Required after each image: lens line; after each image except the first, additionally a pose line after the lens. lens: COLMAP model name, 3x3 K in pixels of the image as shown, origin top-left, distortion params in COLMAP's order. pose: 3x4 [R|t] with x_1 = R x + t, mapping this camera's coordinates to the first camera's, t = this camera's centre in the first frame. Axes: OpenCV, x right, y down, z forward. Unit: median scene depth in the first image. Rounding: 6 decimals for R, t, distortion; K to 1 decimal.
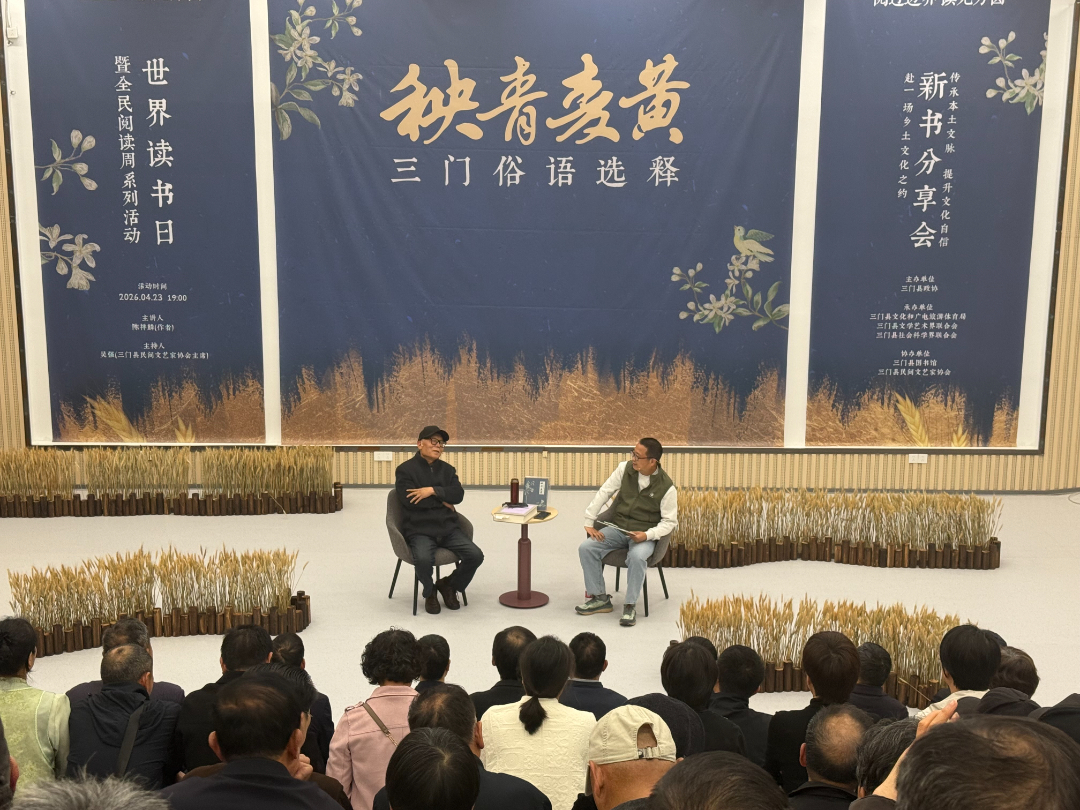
lens RADIAL K [[1538.9, 0, 539.9], [0, 1538.9, 404.7], [0, 0, 1]] dist [-0.002686, 0.000000]
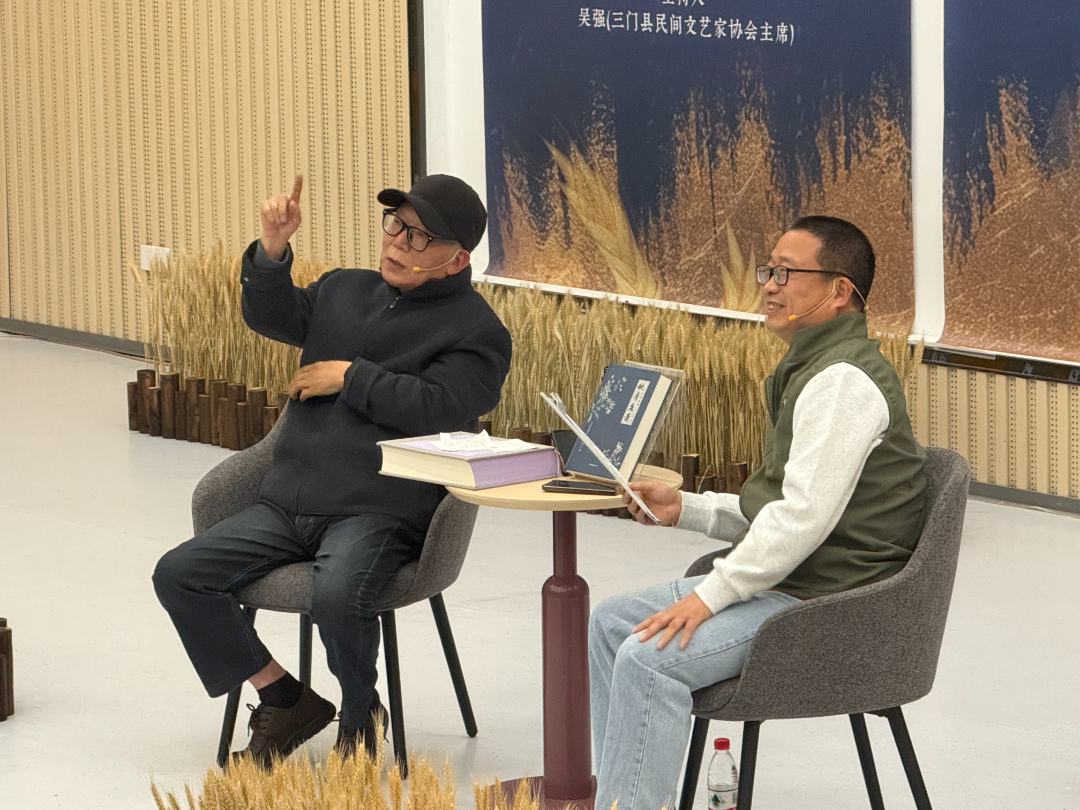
lens RADIAL K [[5027.1, 0, 540.0], [0, 5027.1, 405.0], [0, 0, 1]] dist [0.205300, 0.000000]
pose [[0.568309, 0.091312, -0.817733, 0.597972], [-0.161411, 0.986885, -0.001977, 0.052864], [0.806828, 0.133114, 0.575594, 0.375924]]
